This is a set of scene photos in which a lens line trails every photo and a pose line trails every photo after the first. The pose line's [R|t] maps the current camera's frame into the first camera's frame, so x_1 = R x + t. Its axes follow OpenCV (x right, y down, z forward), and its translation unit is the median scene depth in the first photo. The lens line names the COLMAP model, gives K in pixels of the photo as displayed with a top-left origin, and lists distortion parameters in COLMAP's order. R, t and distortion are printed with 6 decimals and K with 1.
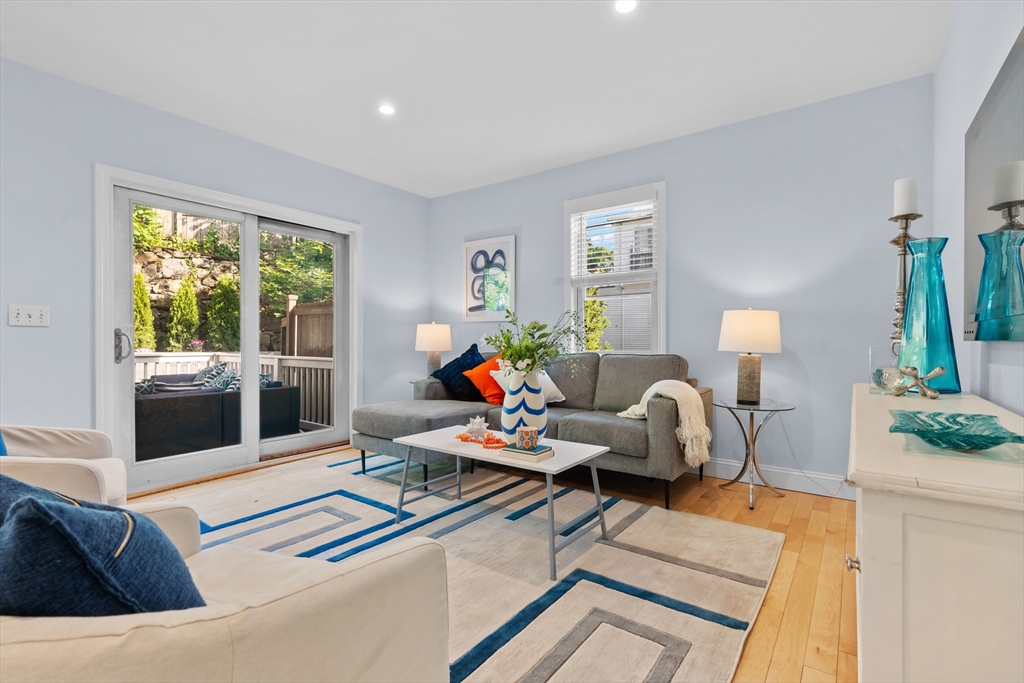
lens RADIAL K [[463.6, 0, 517.8], [0, 463.6, 353.0], [0, 0, 1]] dist [-0.019726, 0.000220]
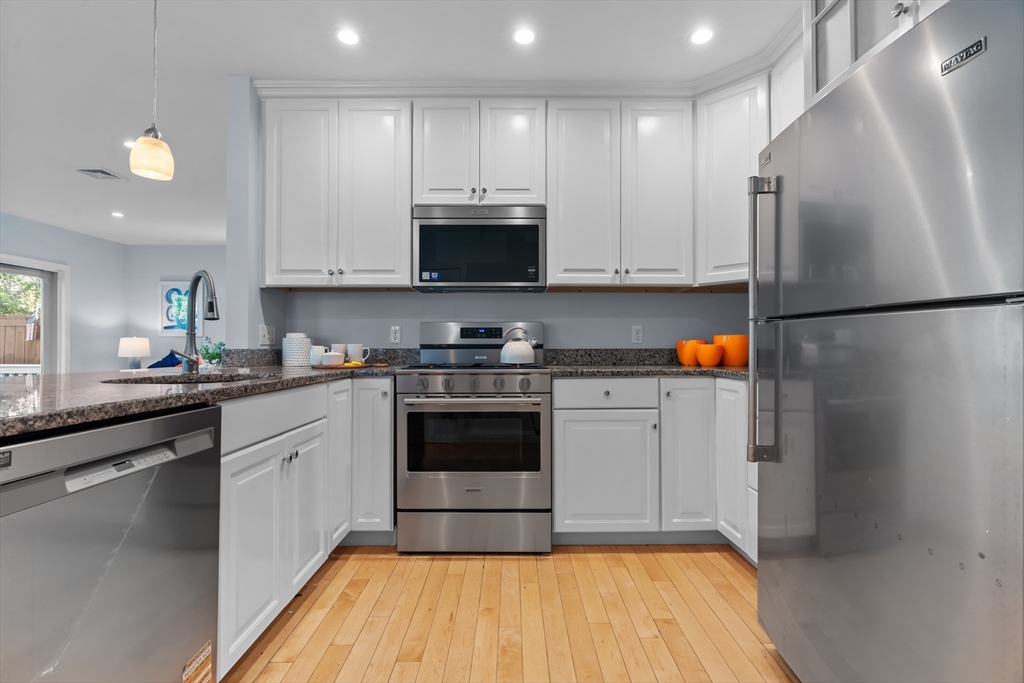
lens RADIAL K [[456.4, 0, 514.1], [0, 456.4, 342.5], [0, 0, 1]] dist [-0.008590, 0.000224]
pose [[0.808608, 0.002152, 0.588343, -0.084993], [0.017096, 0.999485, -0.027152, 0.014258], [-0.588099, 0.032014, 0.808155, -1.225848]]
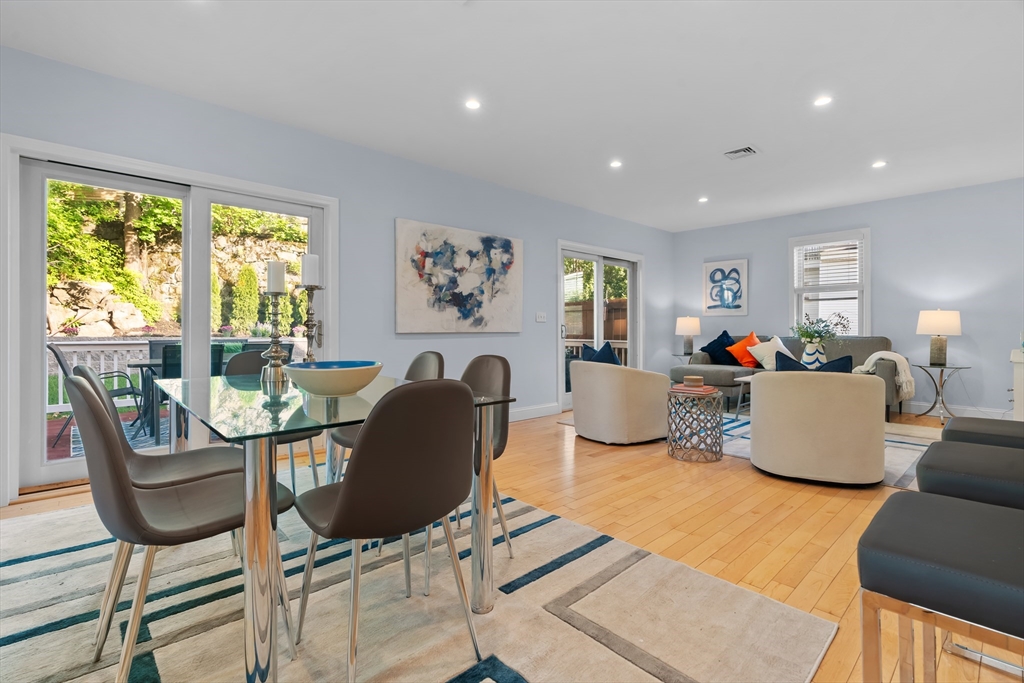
lens RADIAL K [[465.6, 0, 508.8], [0, 465.6, 335.6], [0, 0, 1]] dist [-0.009498, 0.000650]
pose [[0.980873, 0.000956, -0.194647, -0.690958], [-0.003002, 0.999943, -0.010217, 0.022499], [0.194626, 0.010606, 0.980820, -0.937121]]
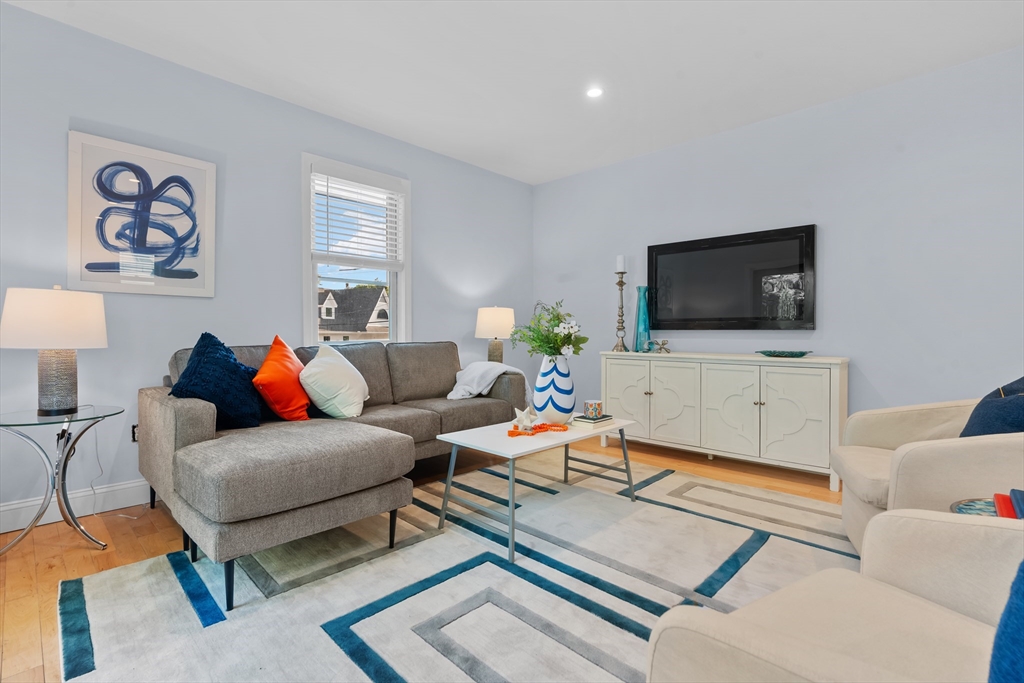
lens RADIAL K [[465.6, 0, 508.8], [0, 465.6, 335.6], [0, 0, 1]] dist [-0.009498, 0.000650]
pose [[0.143825, -0.003745, 0.989596, -0.845386], [0.026783, 0.999641, -0.000109, -0.007282], [-0.989241, 0.026520, 0.143874, 0.726647]]
